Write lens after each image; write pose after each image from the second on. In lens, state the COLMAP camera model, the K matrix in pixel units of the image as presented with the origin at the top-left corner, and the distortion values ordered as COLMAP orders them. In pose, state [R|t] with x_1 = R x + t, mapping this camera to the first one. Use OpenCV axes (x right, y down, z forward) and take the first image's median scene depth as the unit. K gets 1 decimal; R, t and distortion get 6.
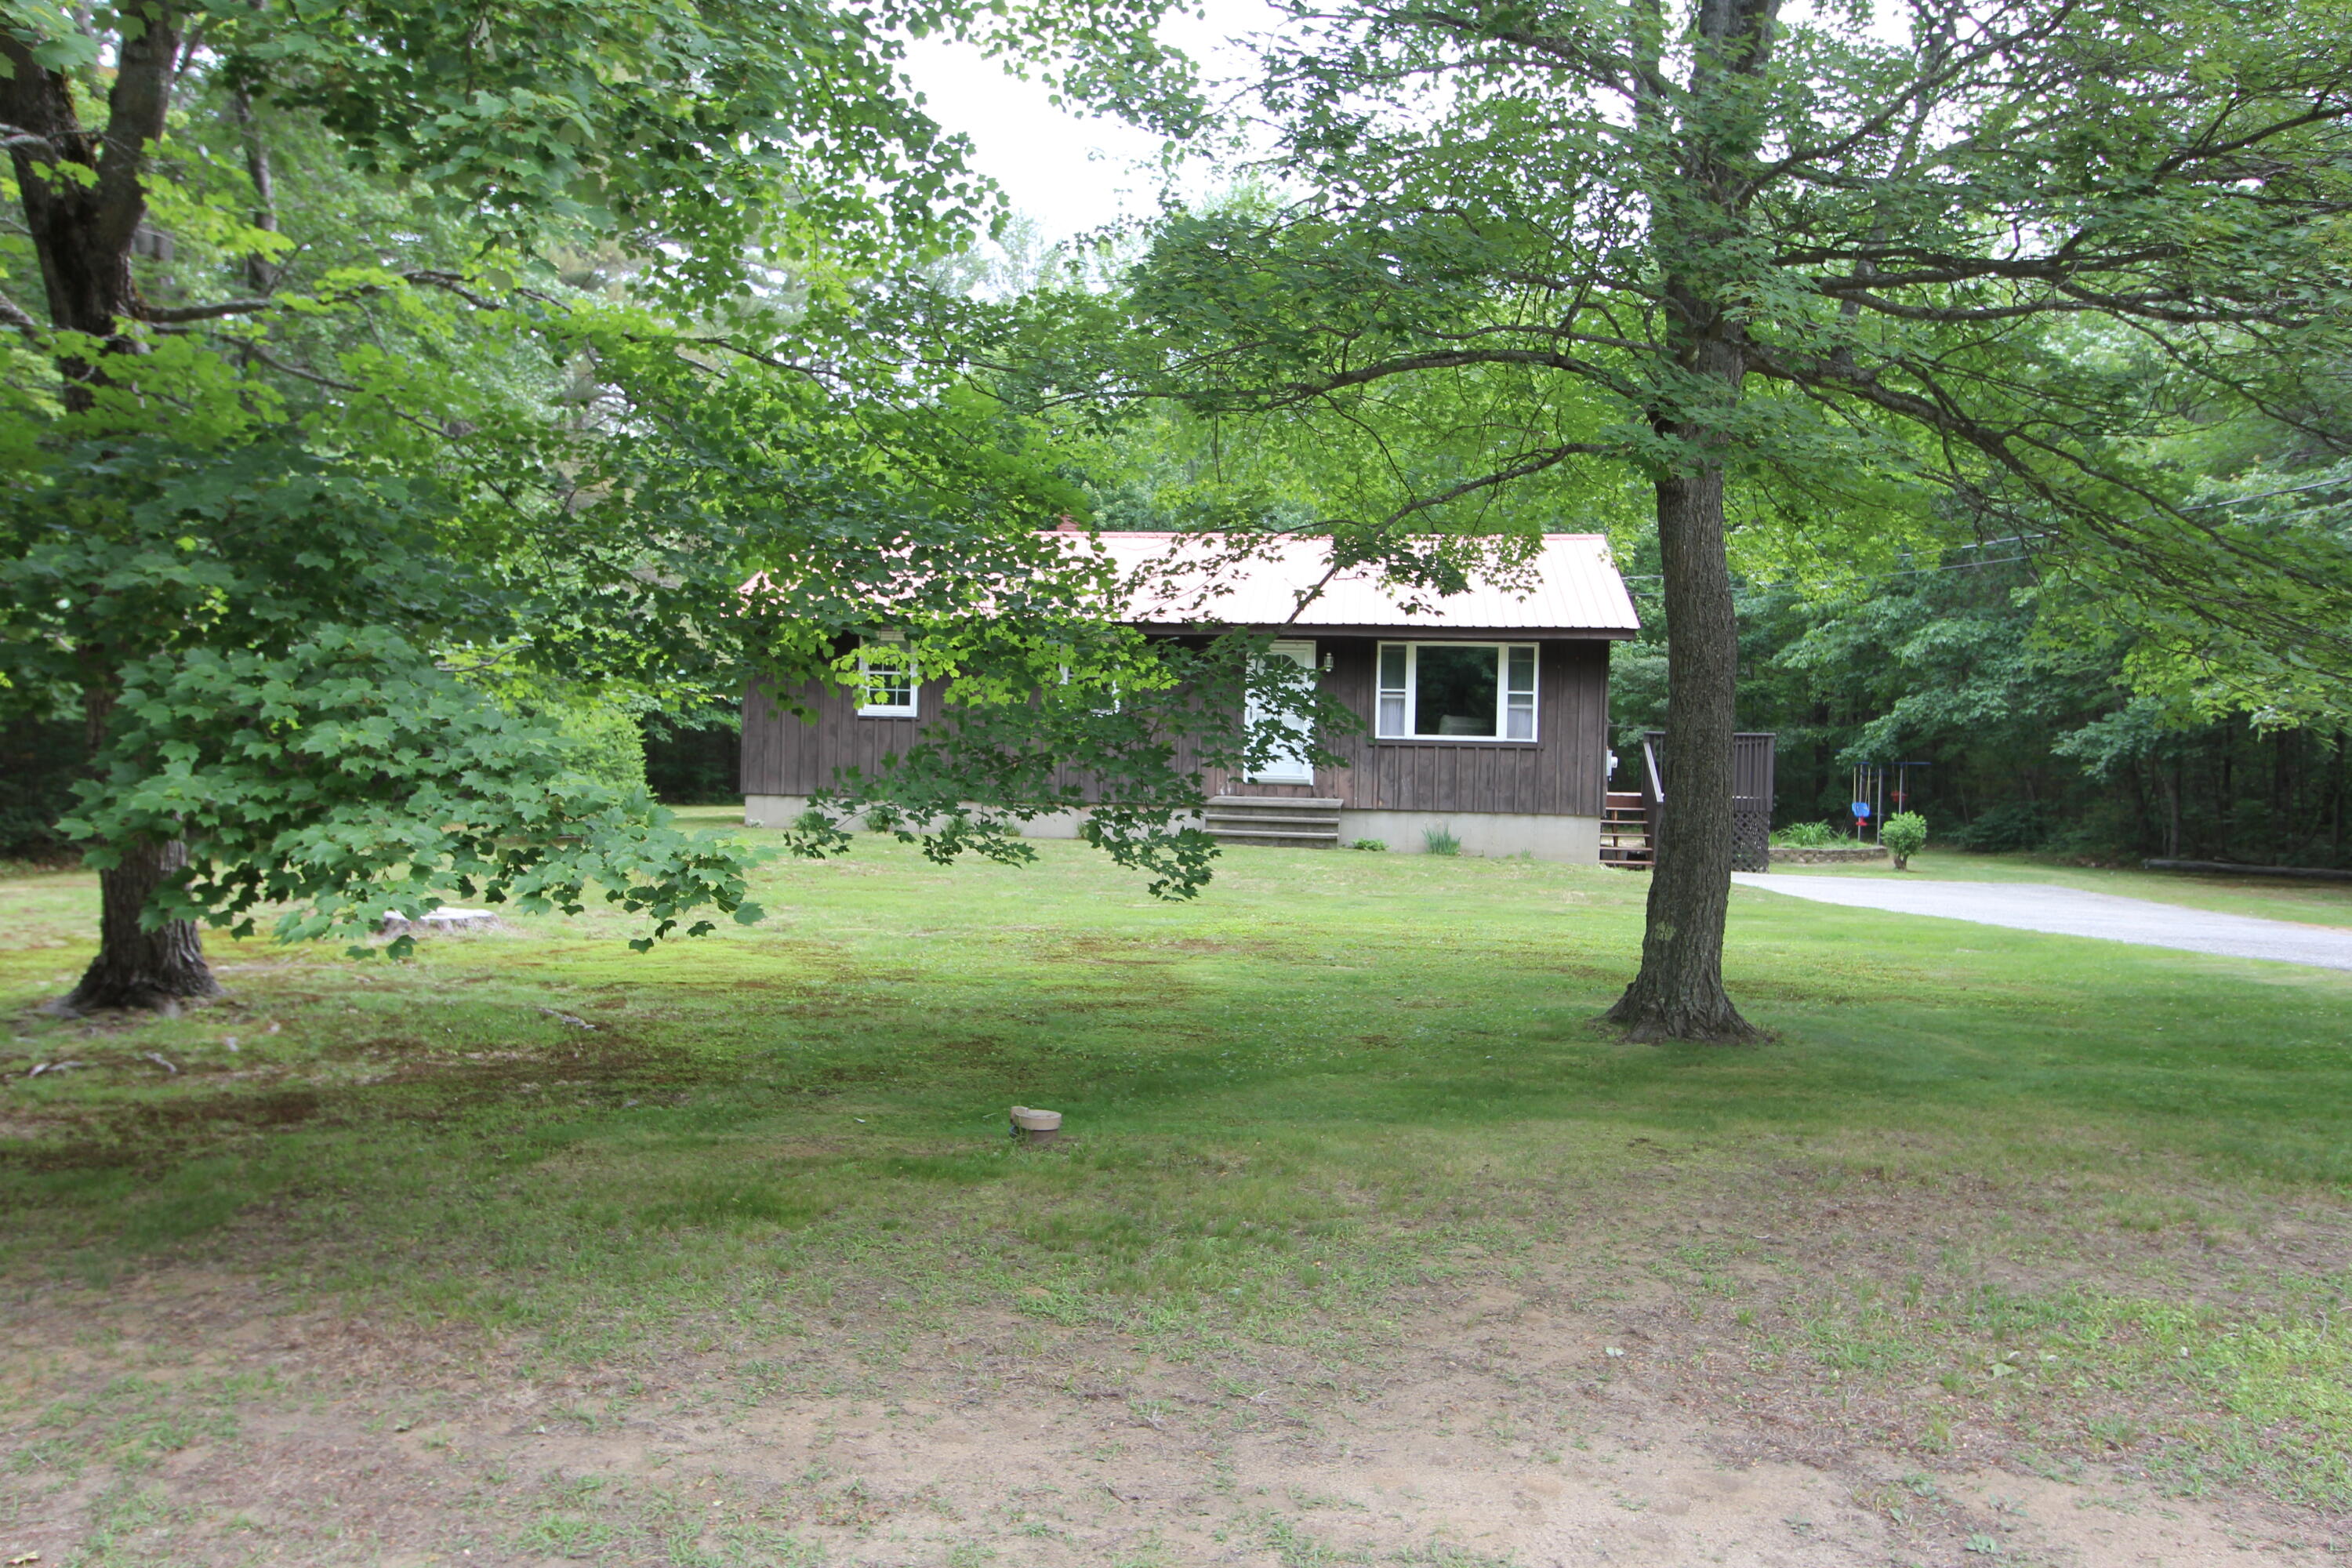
lens RADIAL K [[1741.5, 0, 1174.7], [0, 1741.5, 806.4], [0, 0, 1]] dist [-0.059802, -0.004124]
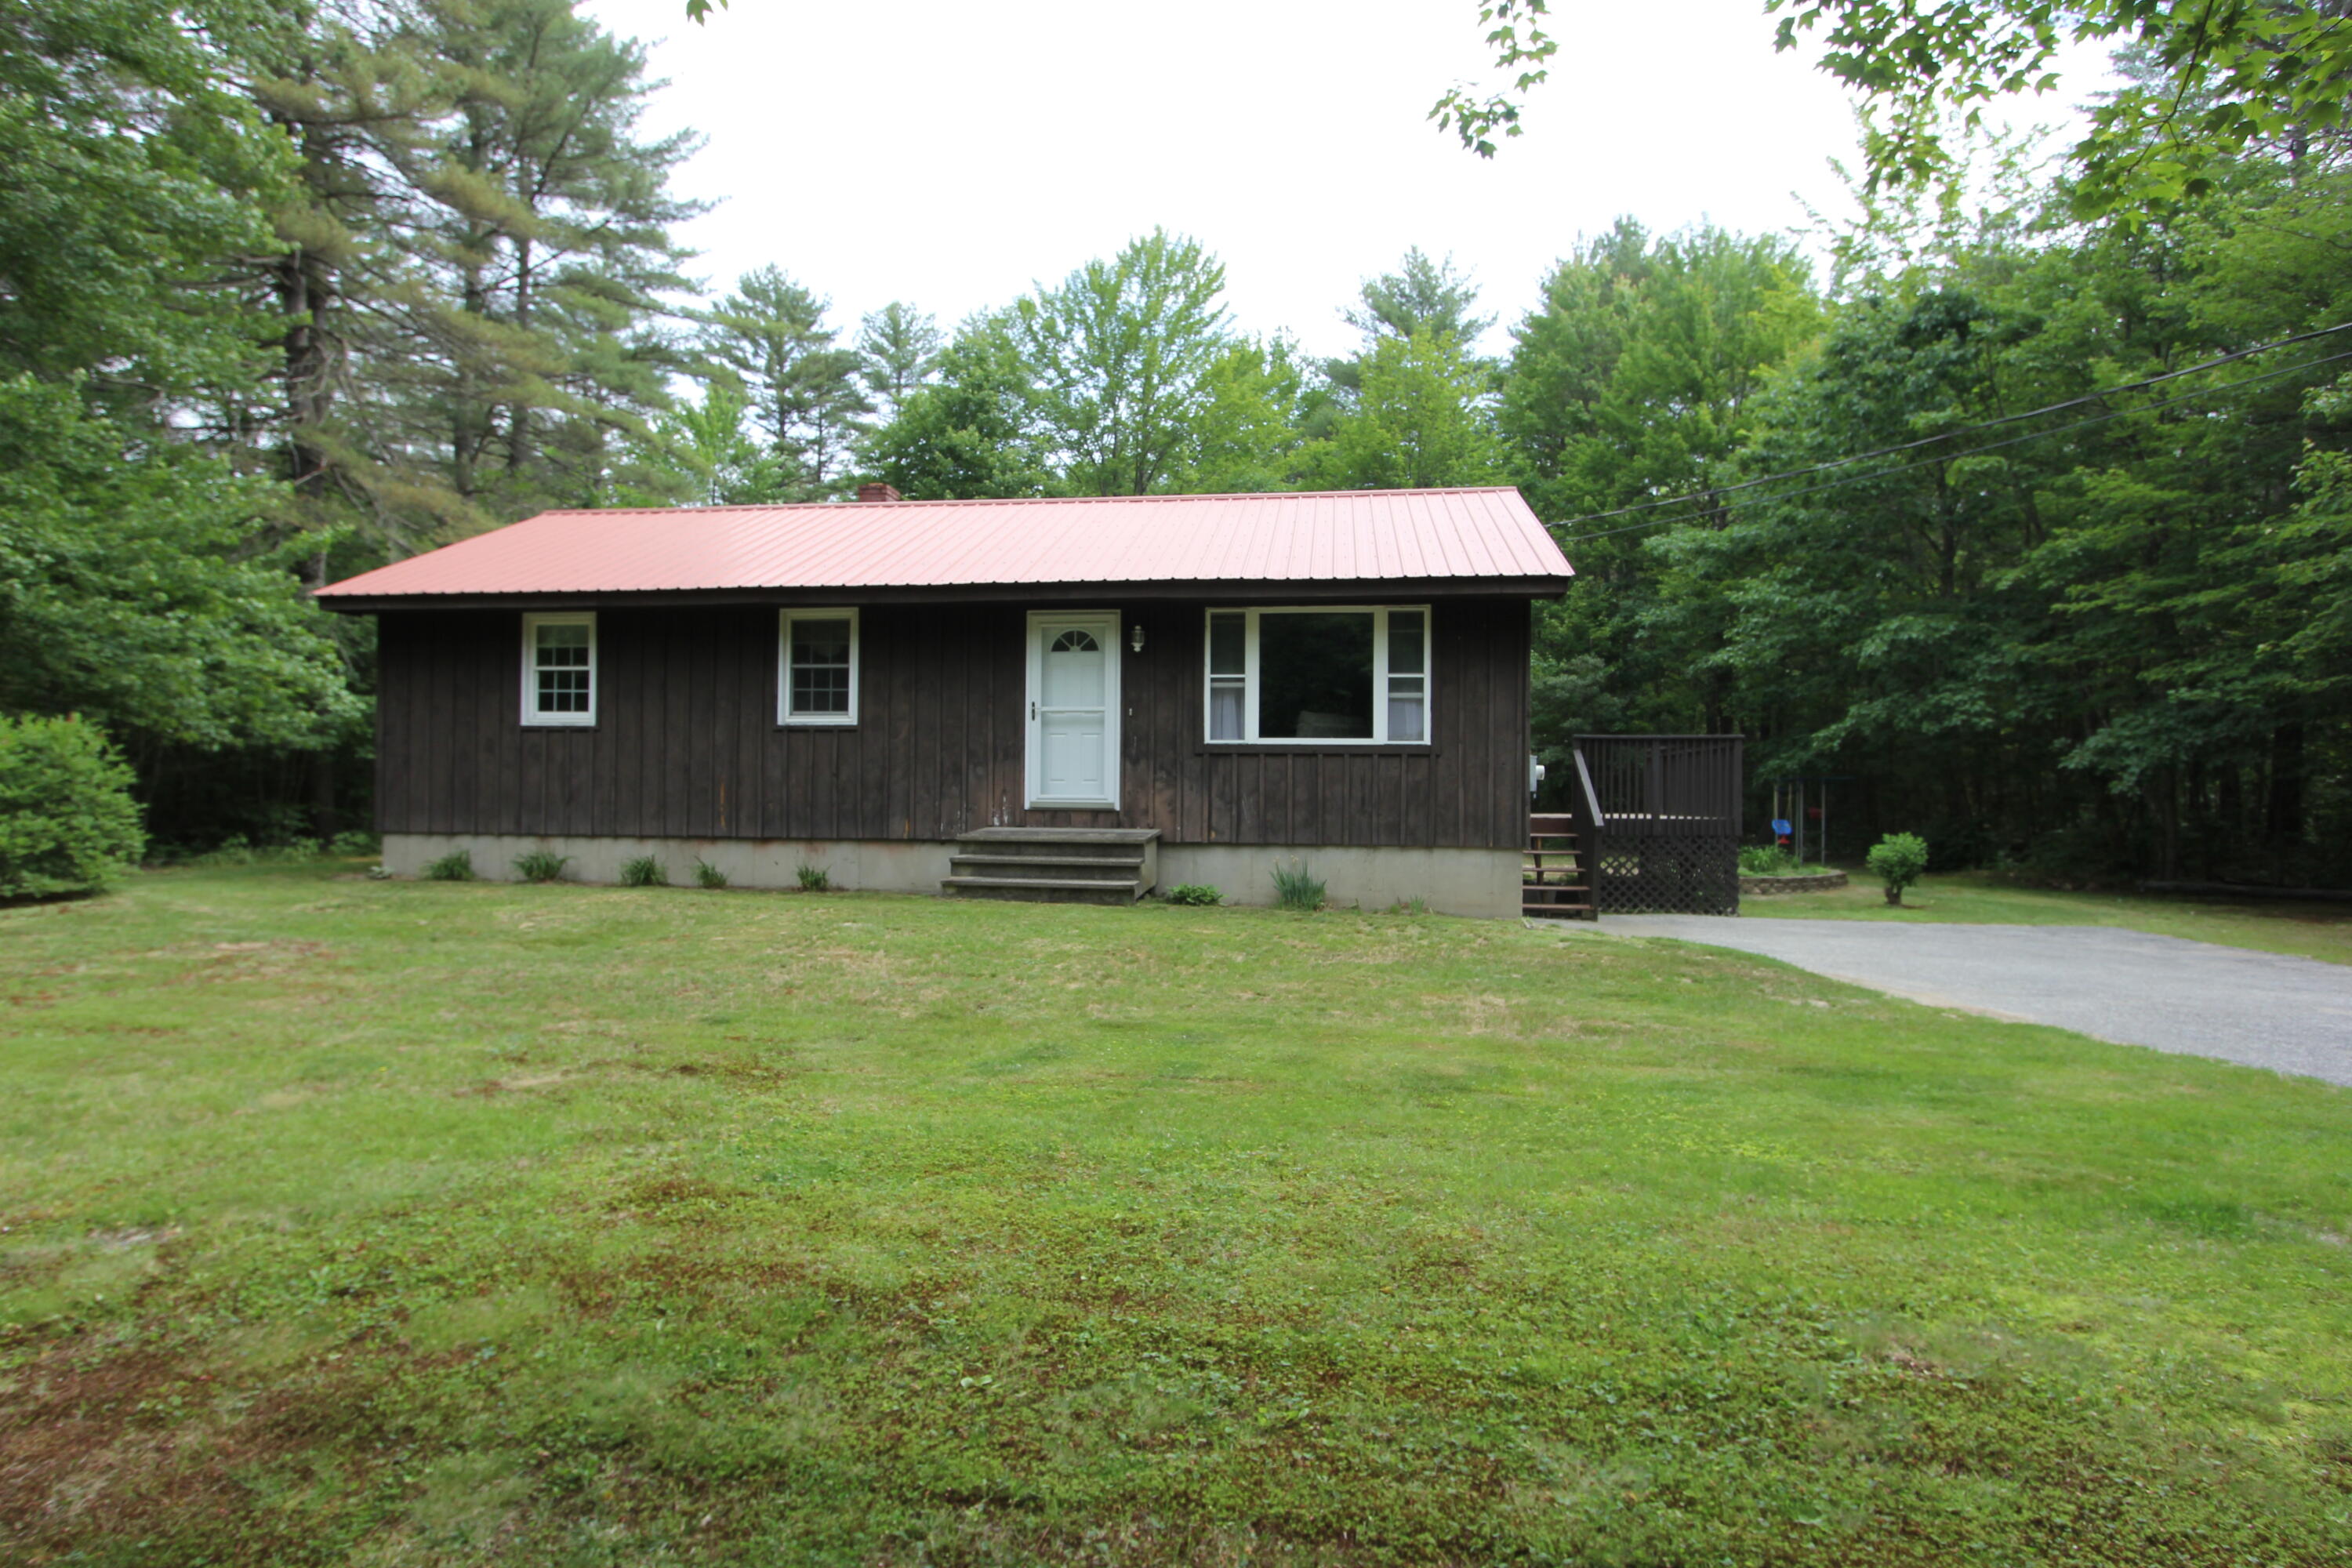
lens RADIAL K [[1343.4, 0, 1158.1], [0, 1343.4, 763.1], [0, 0, 1]] dist [0.007375, 0.002224]
pose [[0.999820, -0.014381, -0.012358, 0.103293], [0.013747, 0.998657, -0.049957, -0.003811], [0.013060, 0.049778, 0.998675, 0.447710]]
